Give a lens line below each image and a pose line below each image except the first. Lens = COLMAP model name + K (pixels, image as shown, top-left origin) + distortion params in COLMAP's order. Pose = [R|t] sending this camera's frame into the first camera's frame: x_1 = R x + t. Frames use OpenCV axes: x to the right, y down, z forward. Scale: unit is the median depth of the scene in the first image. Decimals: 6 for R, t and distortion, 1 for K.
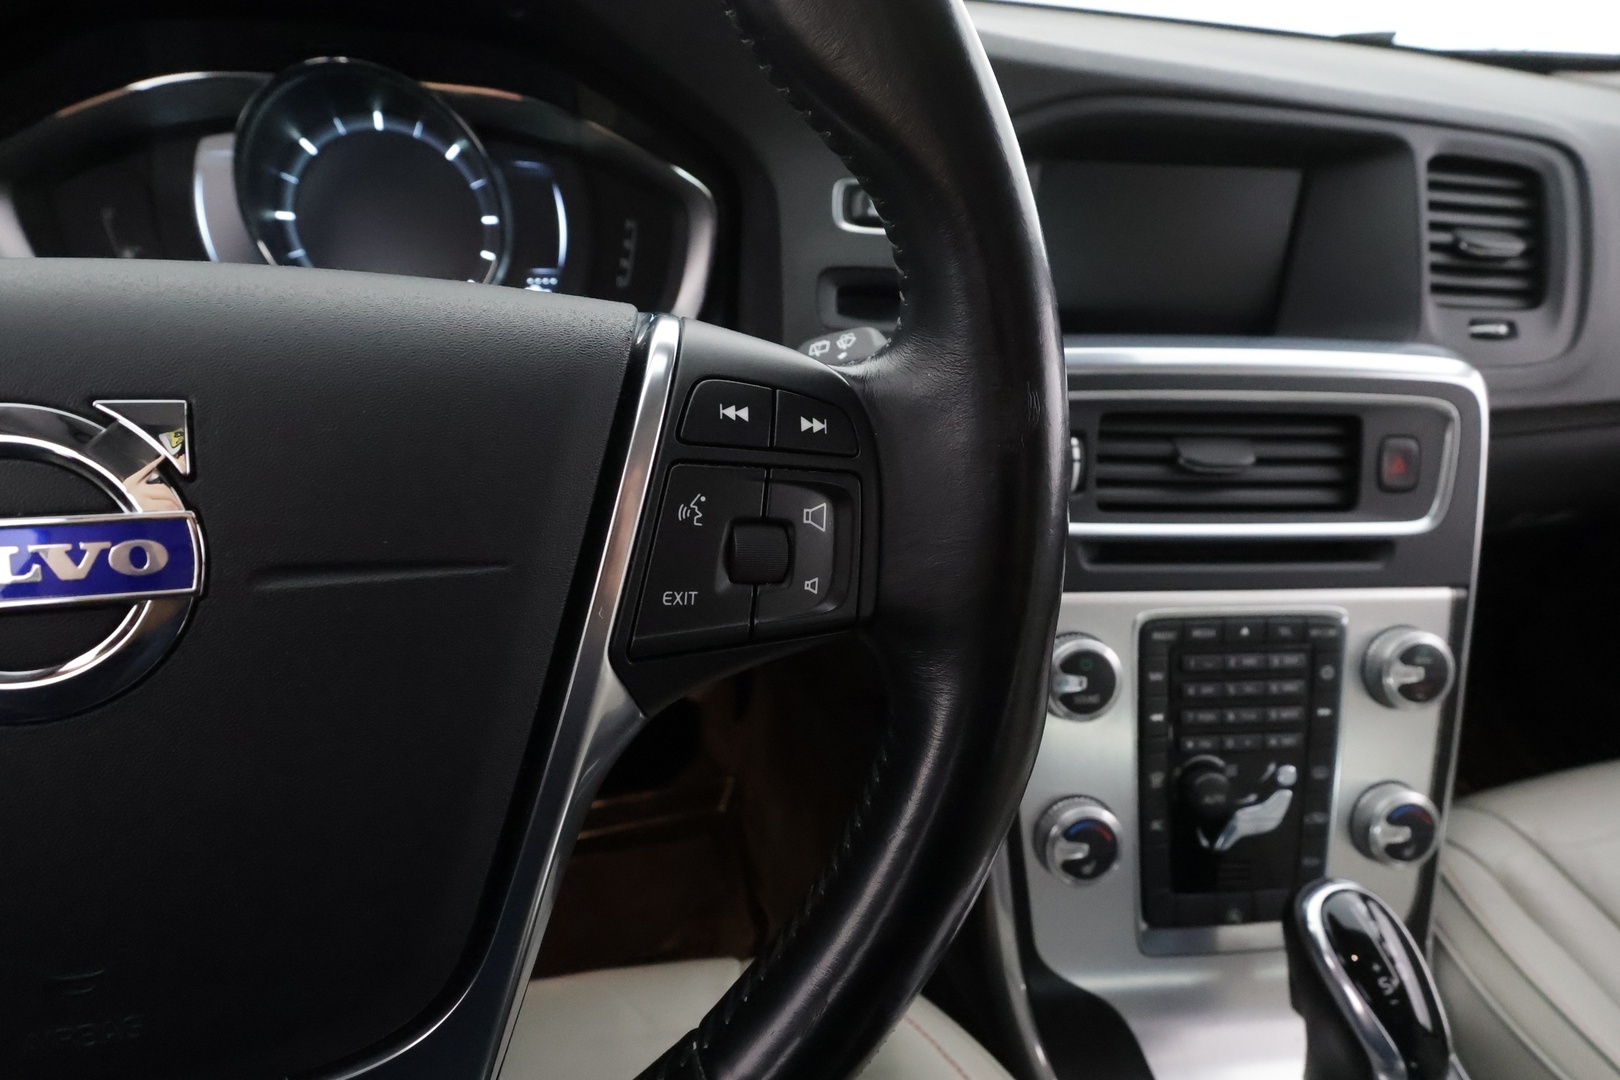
lens RADIAL K [[851.0, 0, 811.3], [0, 851.0, 542.1], [0, 0, 1]] dist [-0.004936, 0.002406]
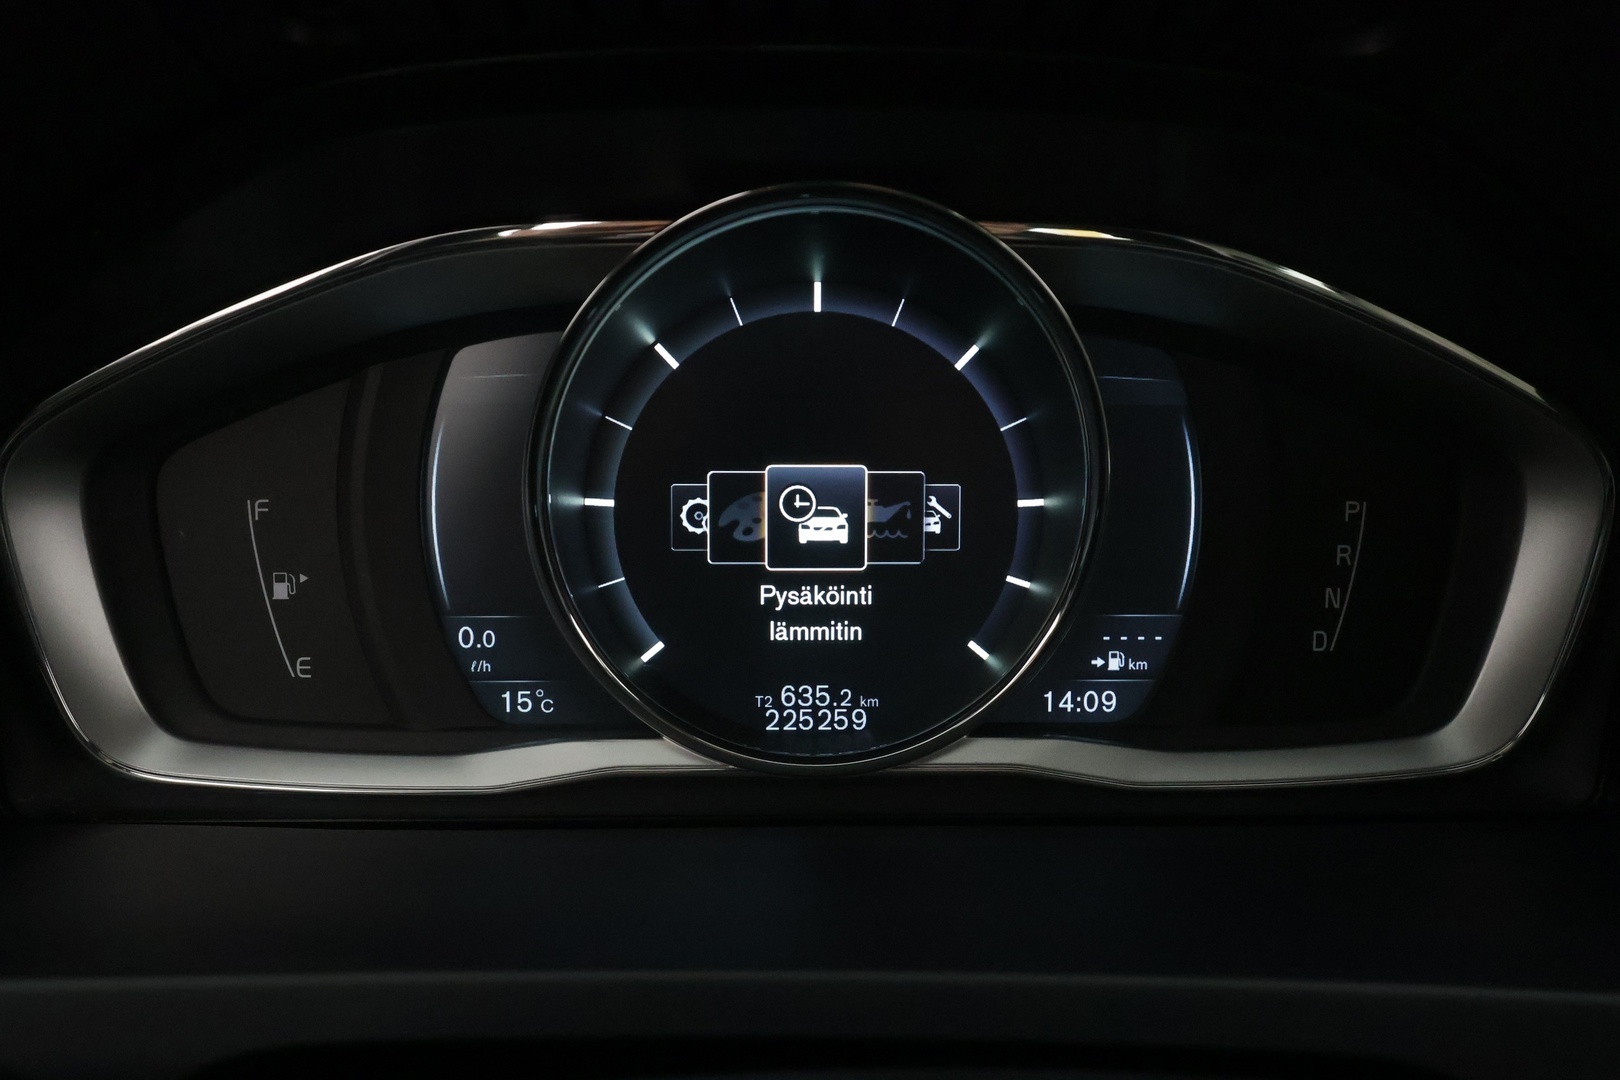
lens RADIAL K [[1267.6, 0, 786.6], [0, 1267.6, 577.4], [0, 0, 1]] dist [0.012326, 0.001941]
pose [[0.969591, 0.017906, -0.244077, -0.364371], [-0.068502, 0.977311, -0.200424, -0.221467], [0.234950, 0.211049, 0.948819, 0.401093]]
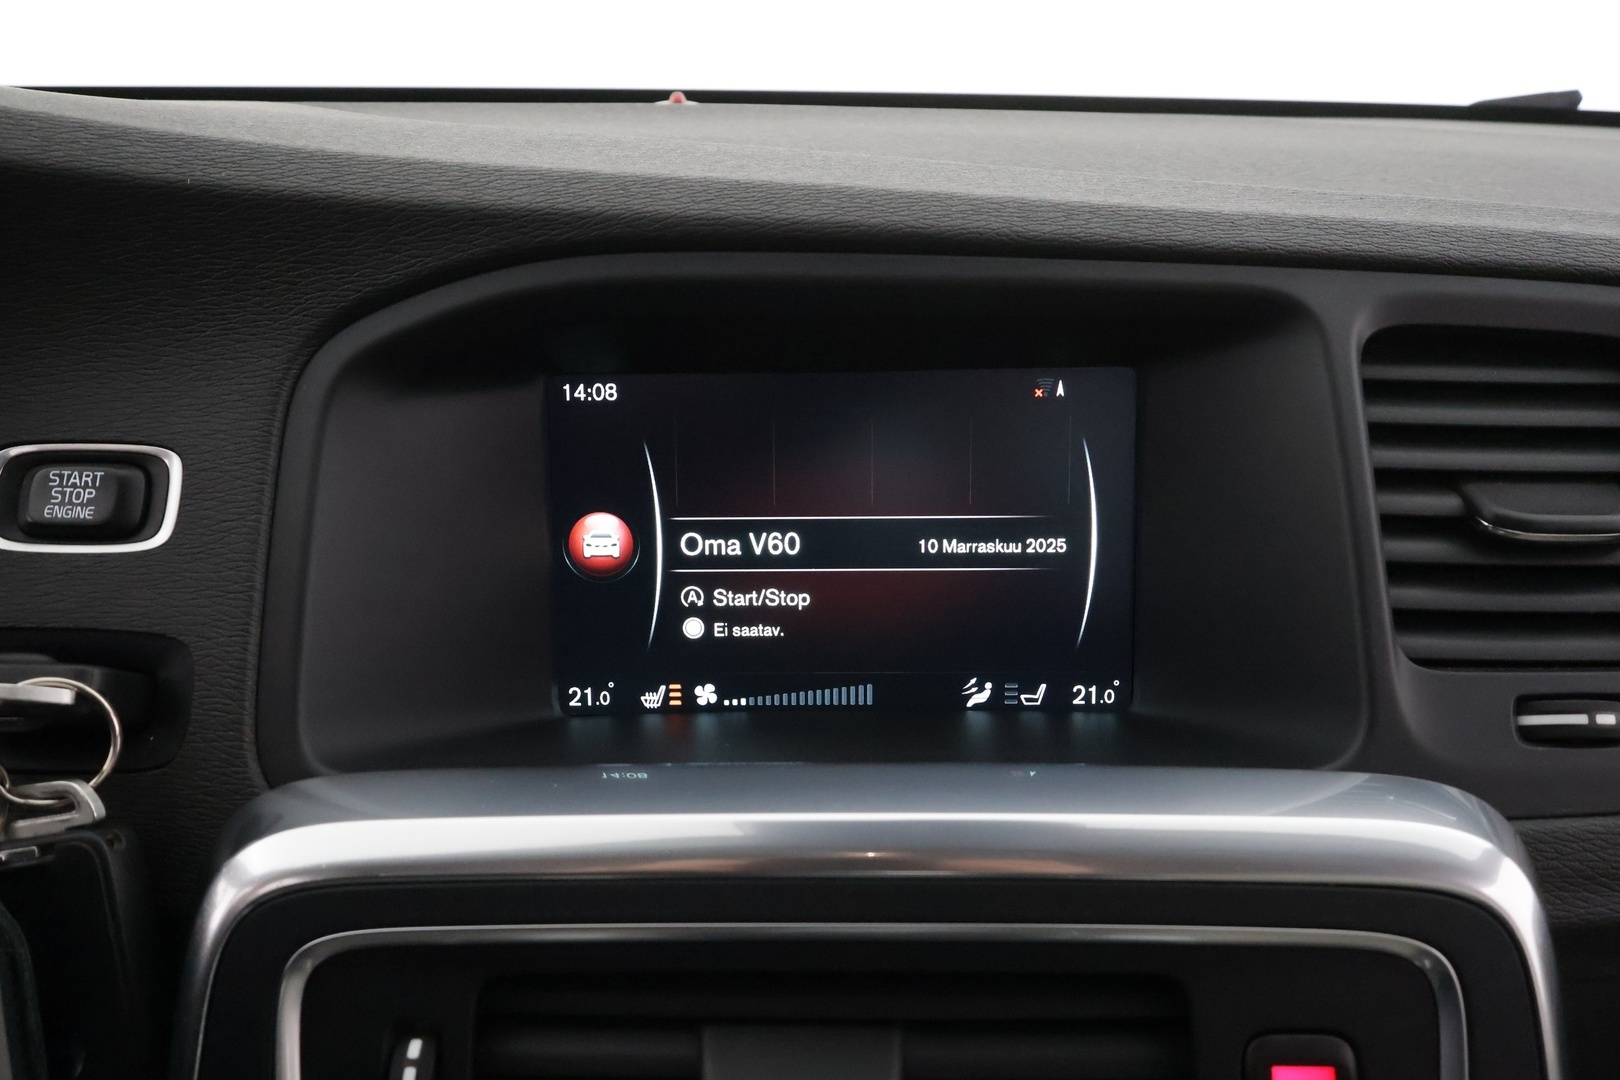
lens RADIAL K [[1228.5, 0, 826.2], [0, 1228.5, 532.1], [0, 0, 1]] dist [0.028411, 0.005368]
pose [[0.989641, -0.024305, -0.141491, 0.573207], [-0.011096, 0.969666, -0.244181, -0.203510], [0.143134, 0.243221, 0.959352, 0.382829]]
